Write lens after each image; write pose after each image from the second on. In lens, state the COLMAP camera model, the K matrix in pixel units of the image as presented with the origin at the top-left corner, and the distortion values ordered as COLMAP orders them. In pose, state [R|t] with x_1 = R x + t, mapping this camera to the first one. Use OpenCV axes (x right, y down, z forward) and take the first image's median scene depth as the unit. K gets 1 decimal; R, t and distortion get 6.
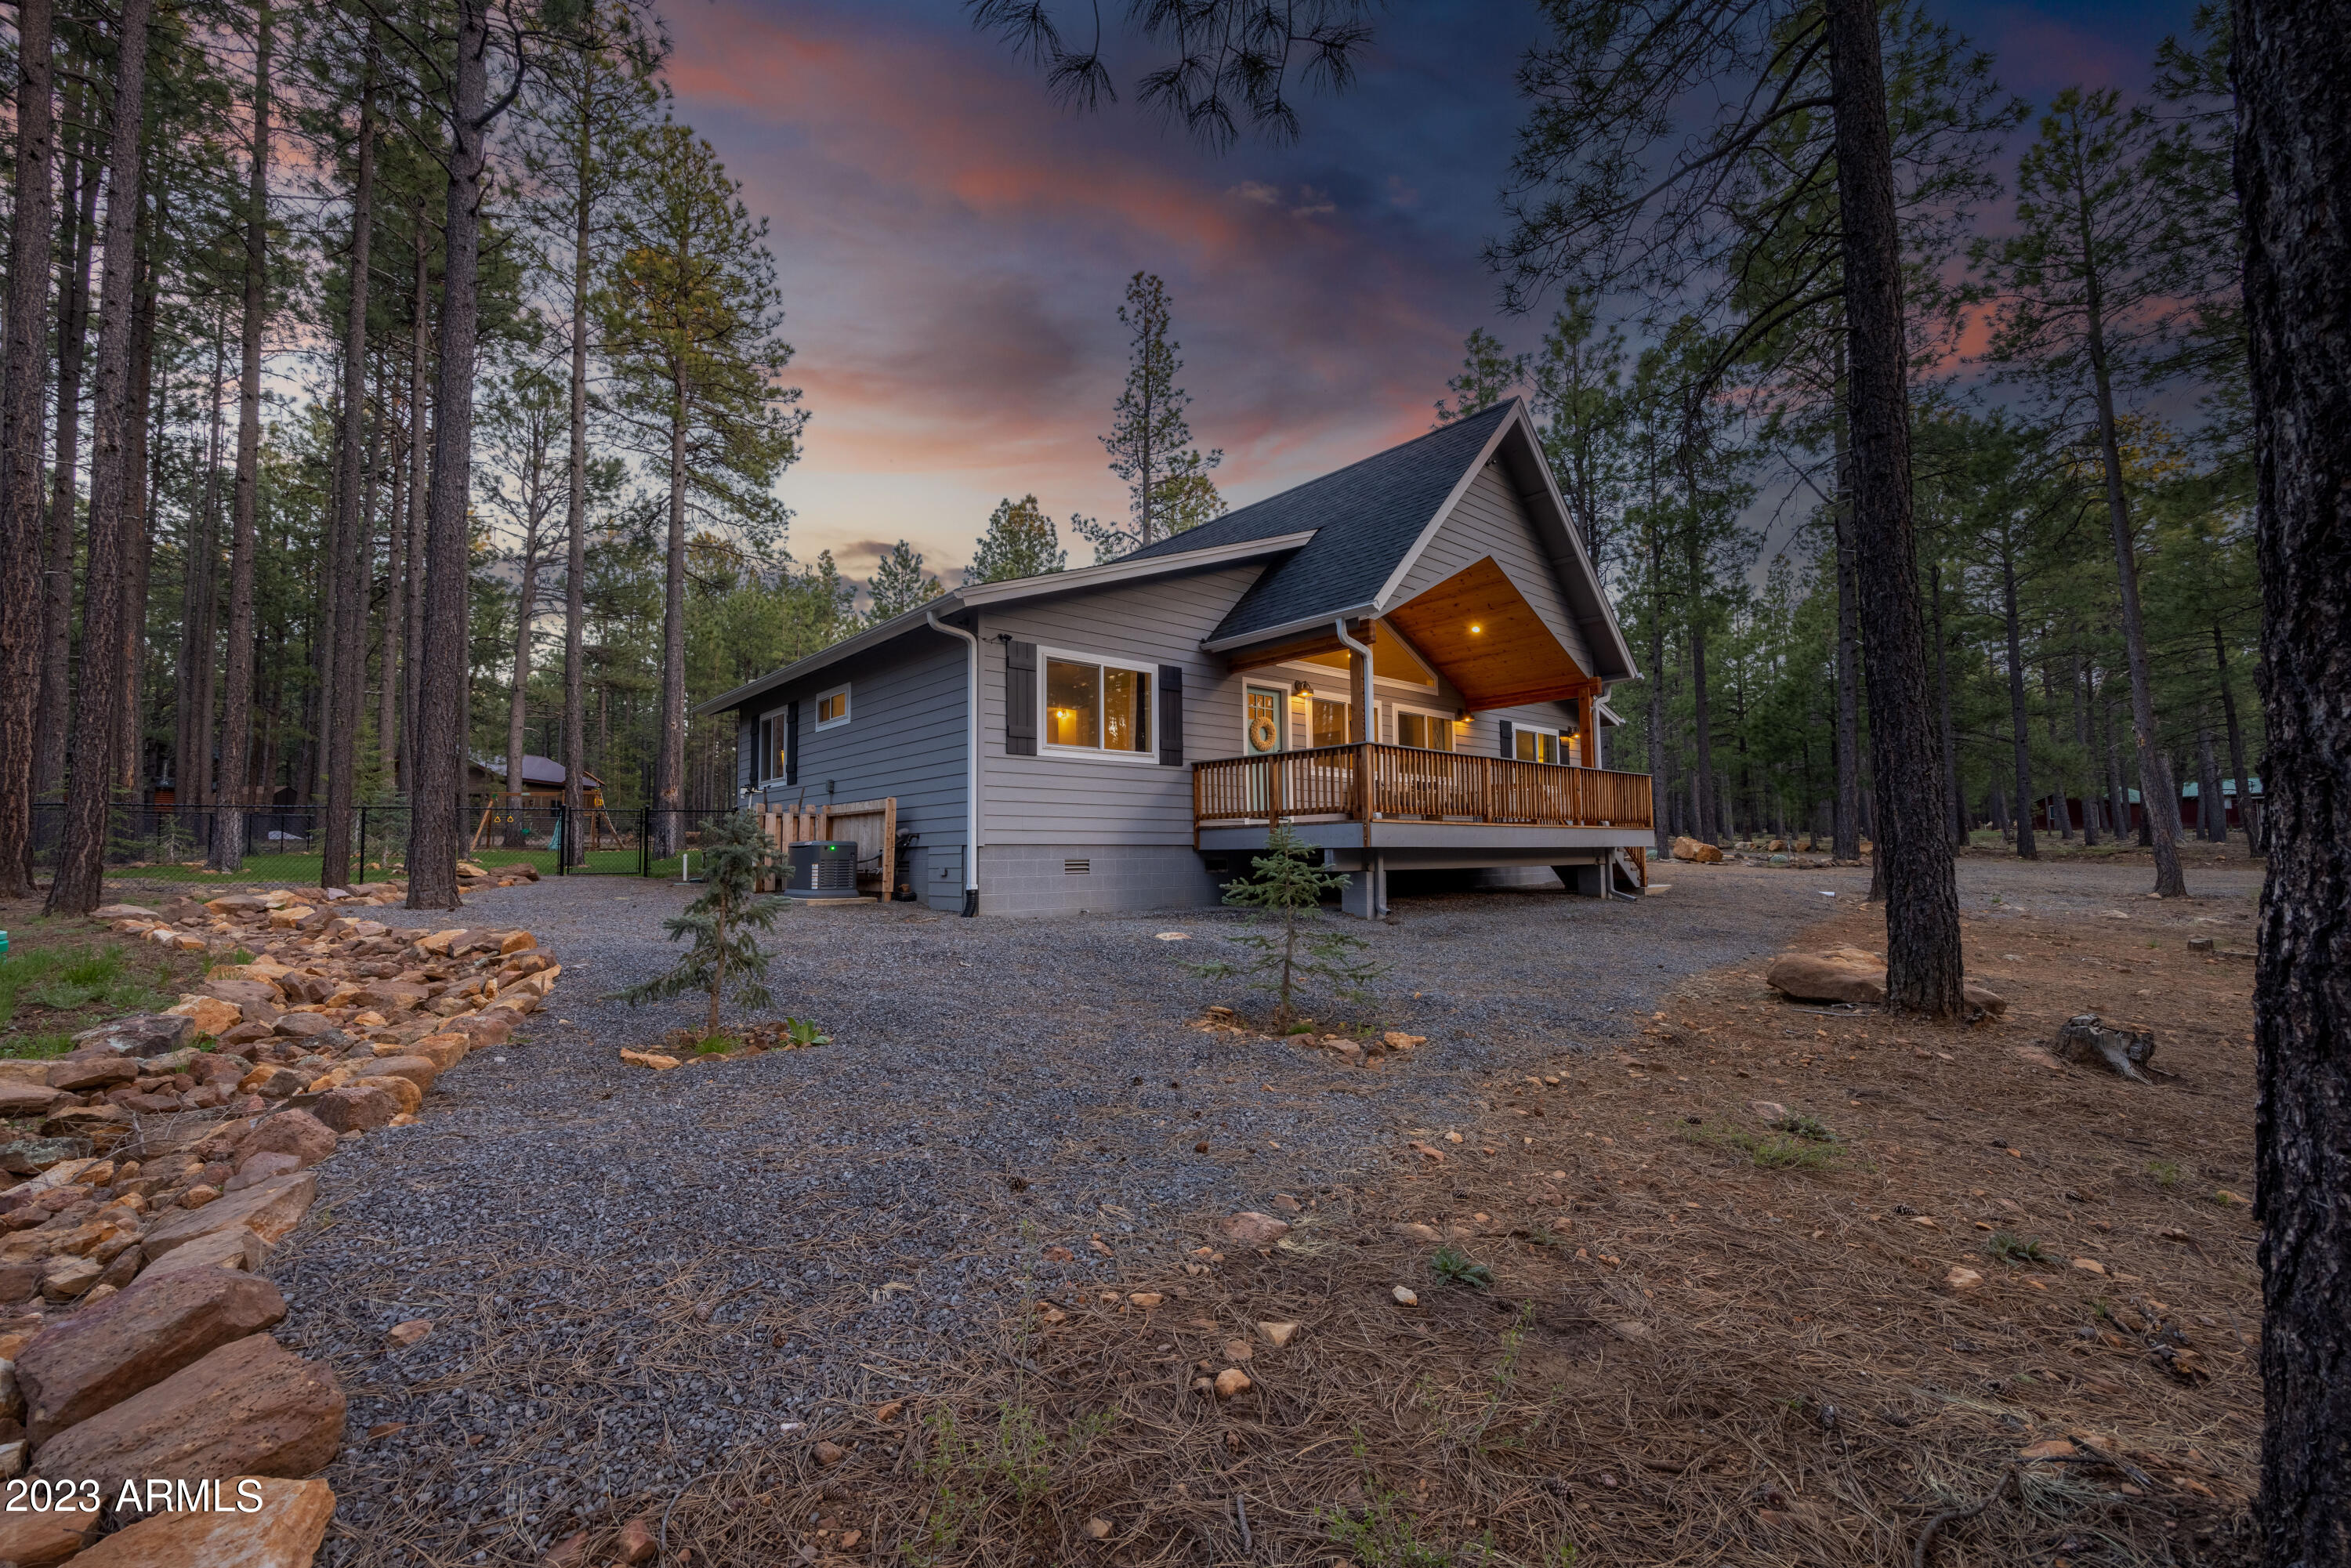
lens RADIAL K [[966.8, 0, 1179.9], [0, 966.8, 776.5], [0, 0, 1]] dist [-0.001571, -0.000179]
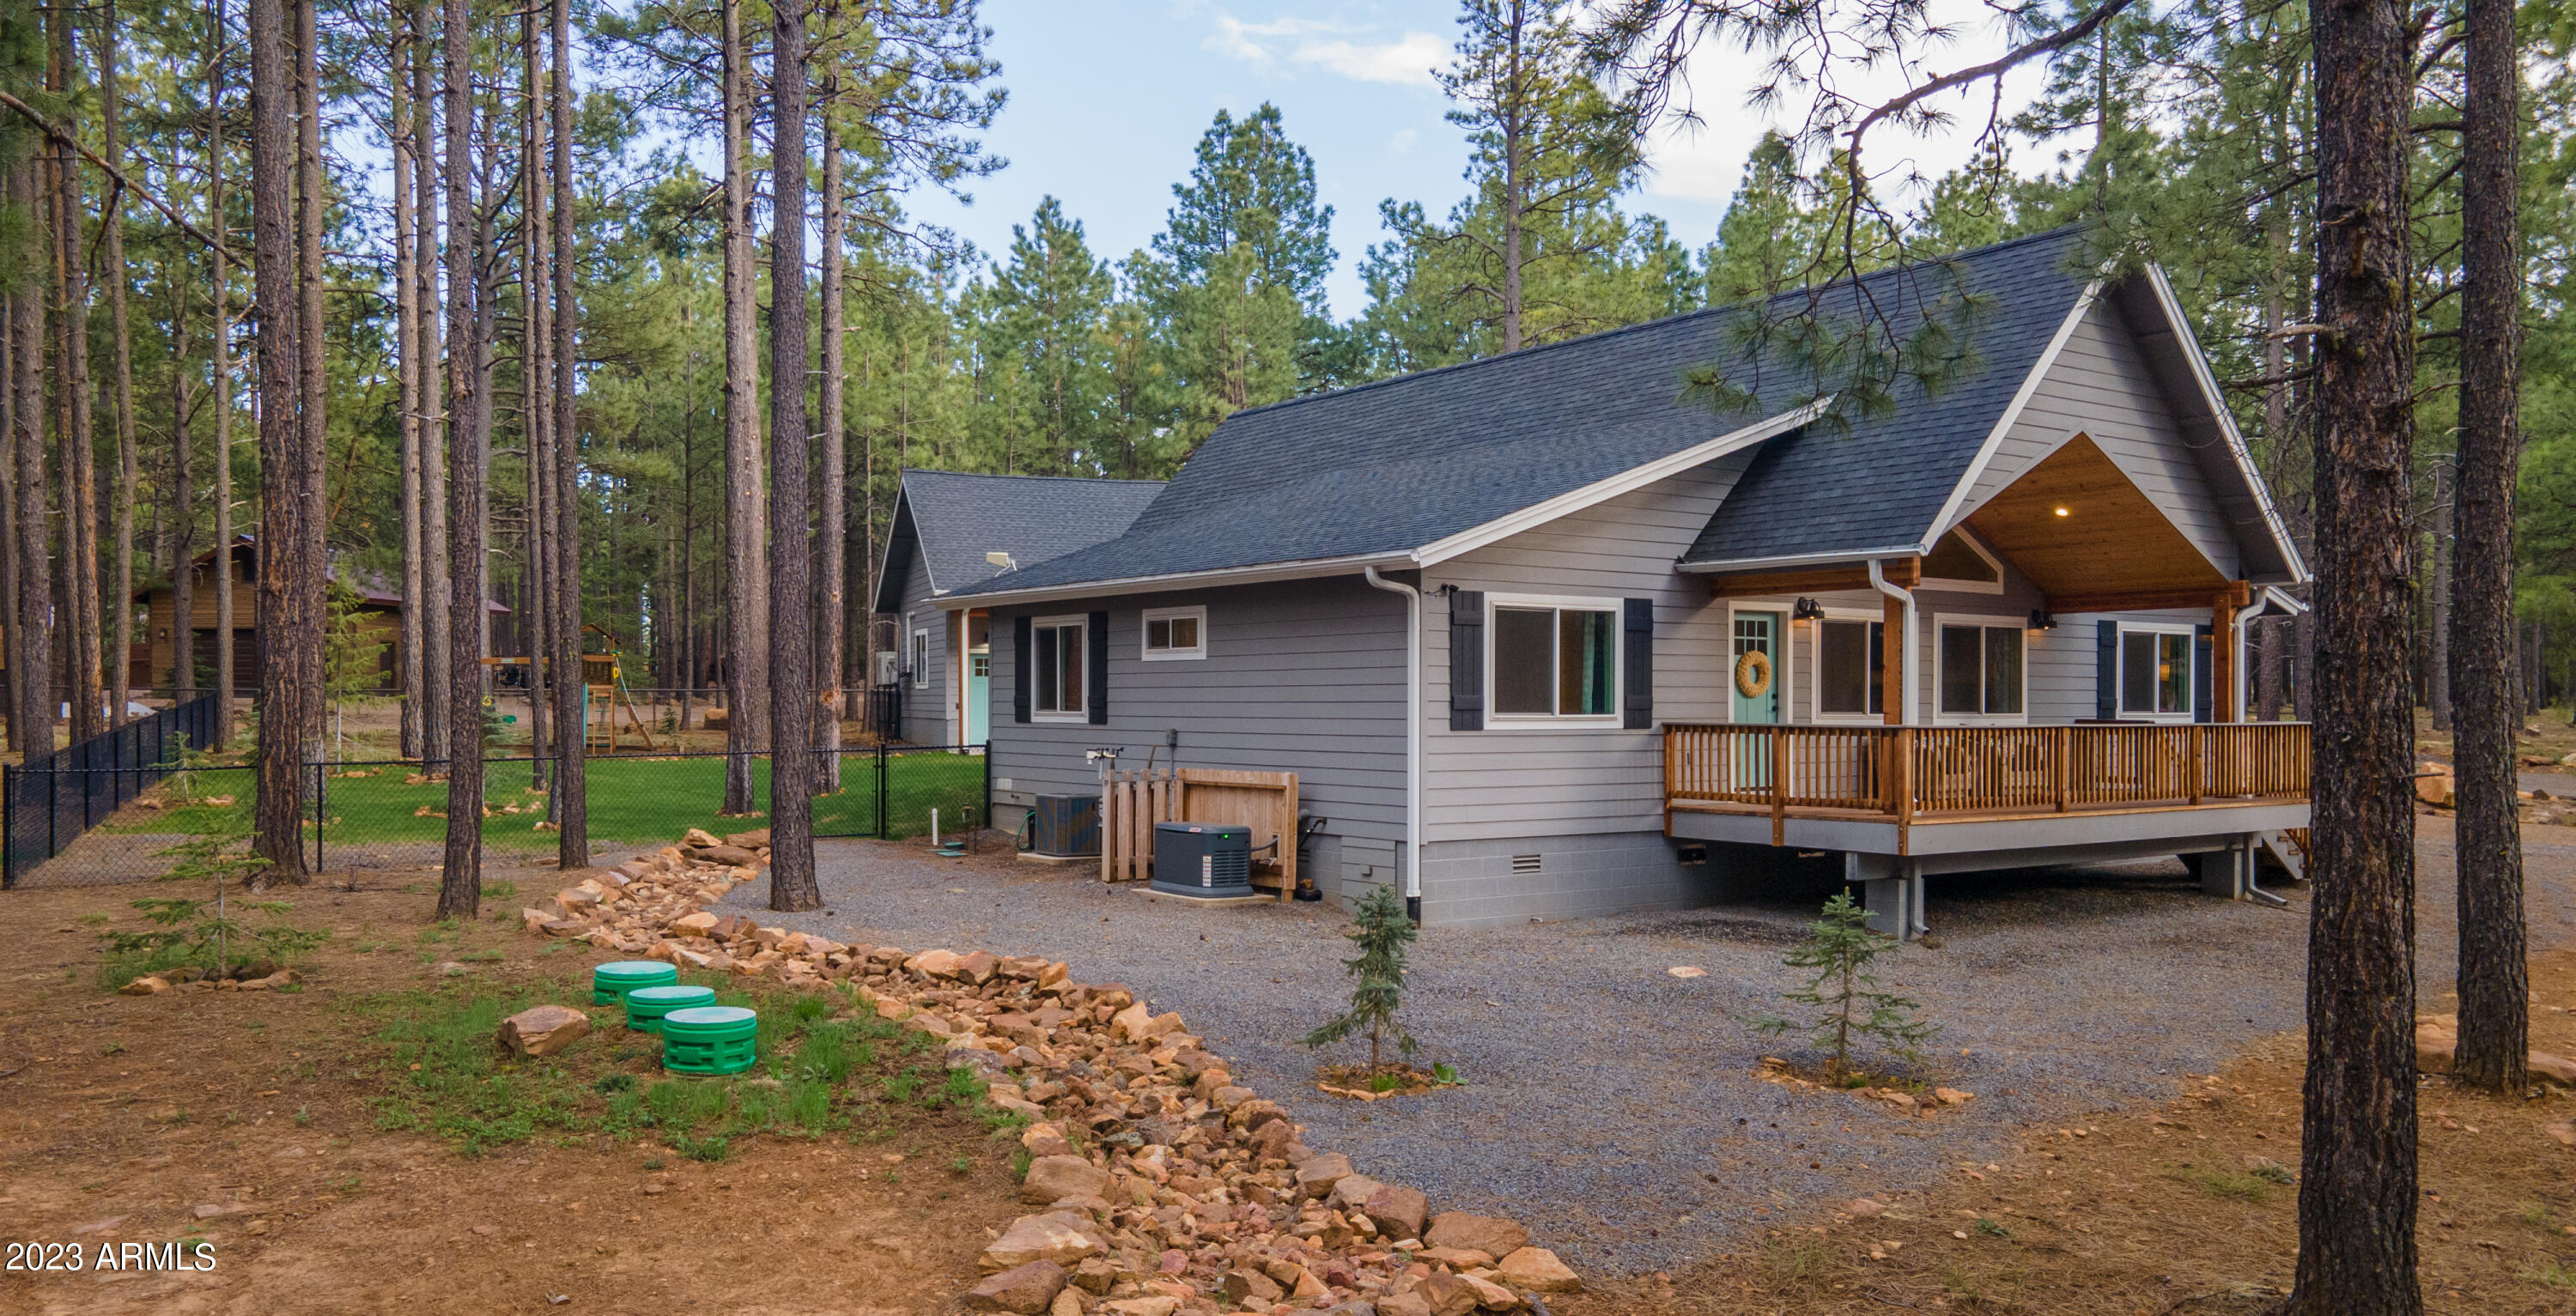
lens RADIAL K [[1923.4, 0, 1287.6], [0, 1923.4, 700.6], [0, 0, 1]] dist [0.024791, -0.005551]
pose [[0.995545, 0.012667, -0.093428, -0.155758], [-0.005144, 0.996755, 0.080325, -0.168371], [0.094143, -0.079486, 0.992381, -0.589272]]
